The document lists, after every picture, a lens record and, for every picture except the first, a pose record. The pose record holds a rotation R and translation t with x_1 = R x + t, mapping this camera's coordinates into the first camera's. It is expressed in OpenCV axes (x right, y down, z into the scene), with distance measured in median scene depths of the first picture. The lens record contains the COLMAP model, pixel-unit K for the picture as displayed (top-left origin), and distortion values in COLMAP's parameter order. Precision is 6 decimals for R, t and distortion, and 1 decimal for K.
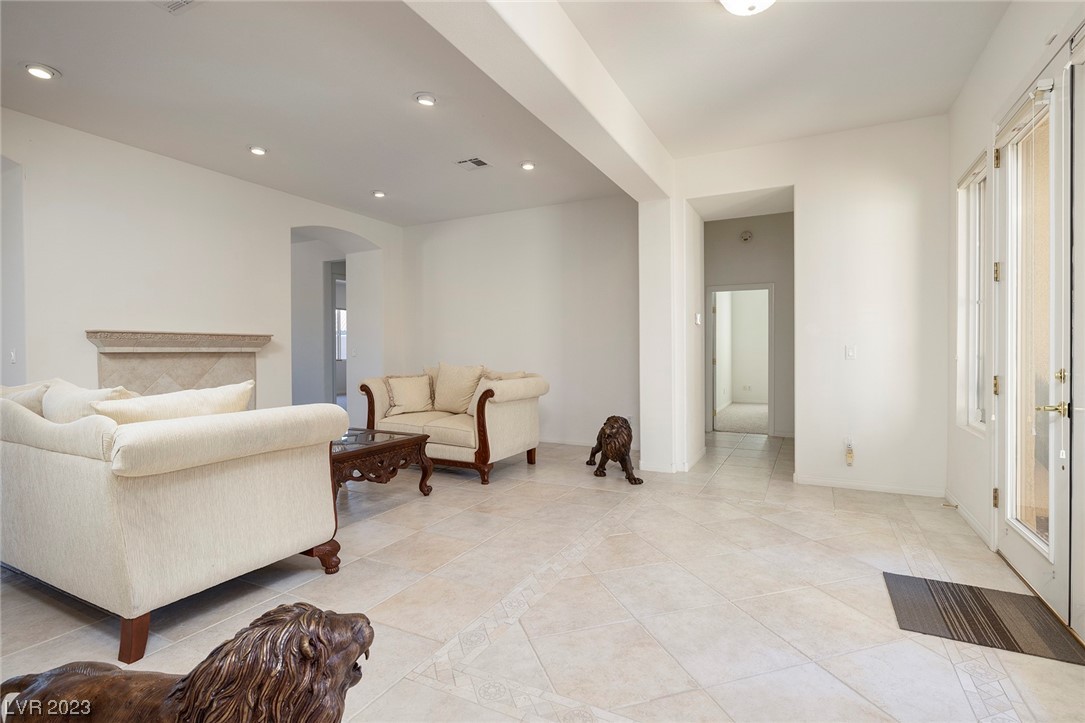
lens RADIAL K [[523.9, 0, 542.4], [0, 523.9, 360.7], [0, 0, 1]] dist [-0.003964, -0.000654]
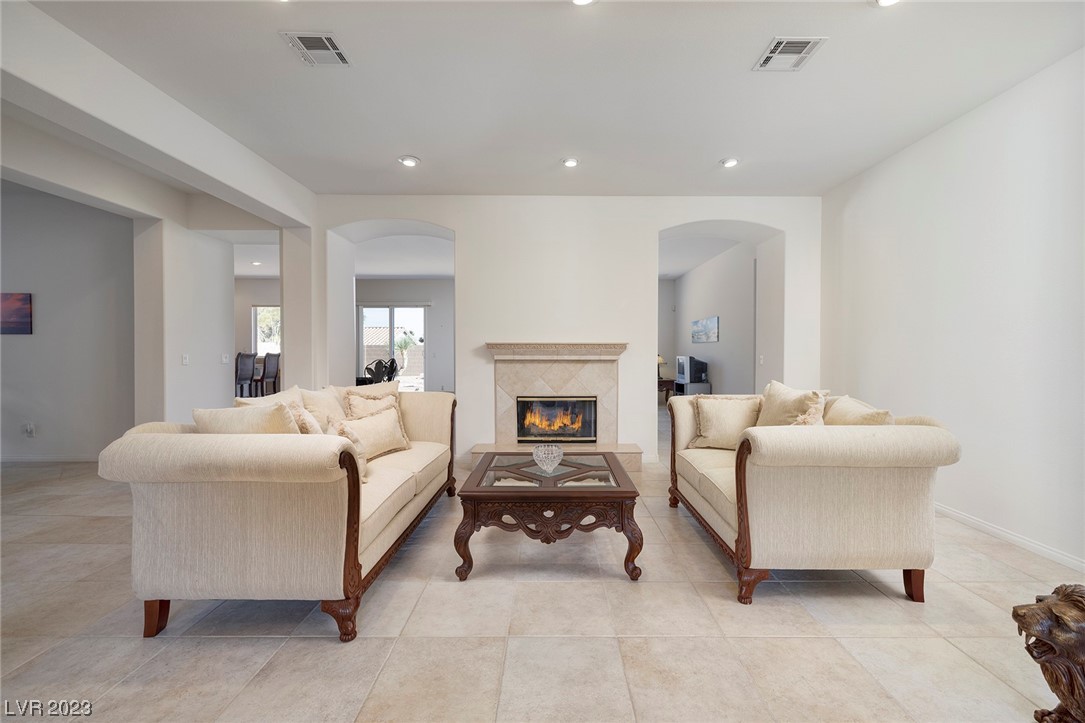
lens RADIAL K [[454.1, 0, 553.9], [0, 454.1, 356.5], [0, 0, 1]] dist [0.017588, 0.000328]
pose [[0.453864, 0.018245, -0.890884, 0.229233], [-0.014472, 0.999809, 0.013103, -0.037311], [0.890953, 0.006946, 0.454042, 0.551668]]
